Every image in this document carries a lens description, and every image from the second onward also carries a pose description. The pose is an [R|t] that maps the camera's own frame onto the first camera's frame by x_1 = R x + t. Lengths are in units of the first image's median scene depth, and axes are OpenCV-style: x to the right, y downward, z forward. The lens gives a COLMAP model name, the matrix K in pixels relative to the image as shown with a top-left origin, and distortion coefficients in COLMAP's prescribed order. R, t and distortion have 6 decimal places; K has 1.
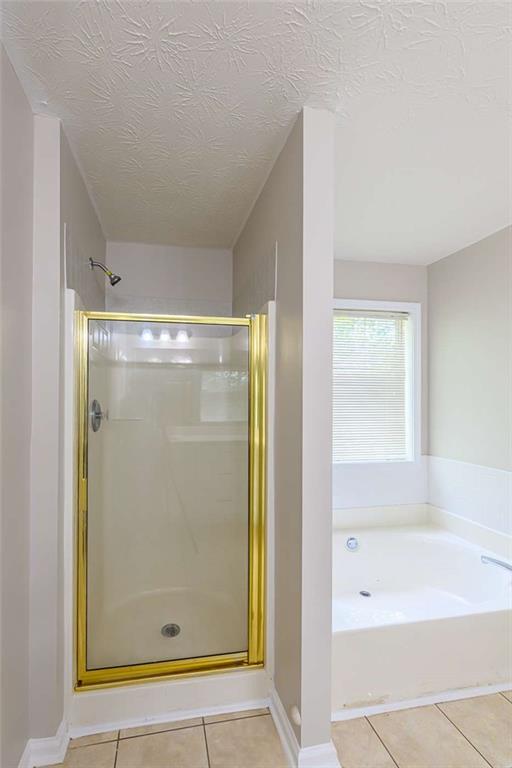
lens RADIAL K [[321.4, 0, 208.9], [0, 321.4, 396.5], [0, 0, 1]] dist [-0.000625, -0.000131]
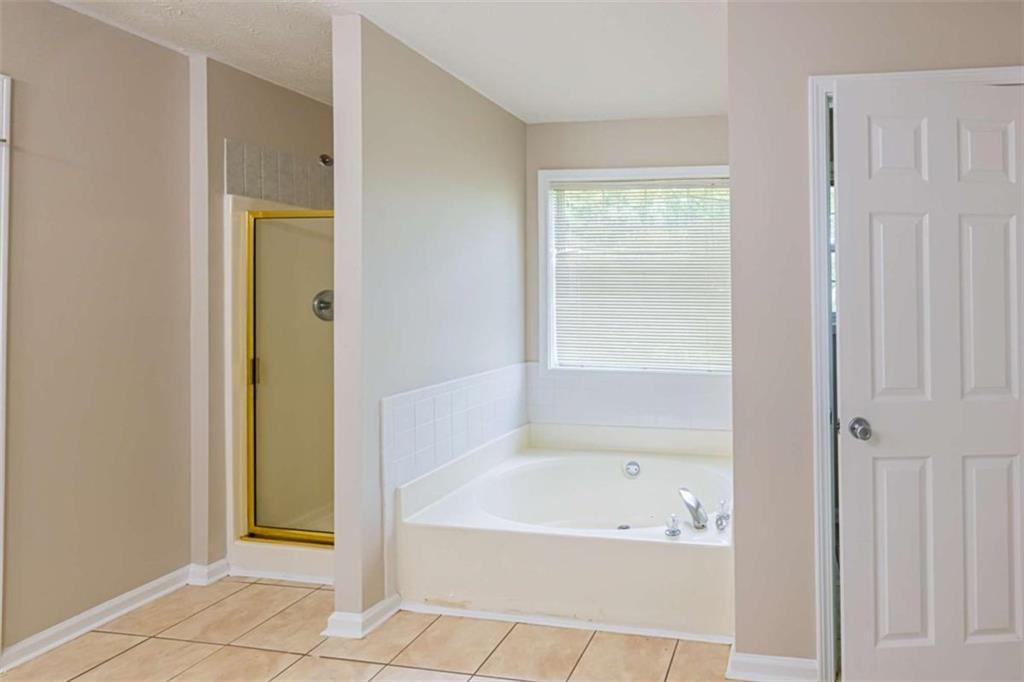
lens RADIAL K [[427.4, 0, 623.5], [0, 427.4, 294.0], [0, 0, 1]] dist [-0.001480, -0.000167]
pose [[0.956416, 0.005337, -0.291958, 1.330281], [-0.003334, 0.999967, 0.007357, 0.012456], [0.291987, -0.006063, 0.956403, -0.066995]]
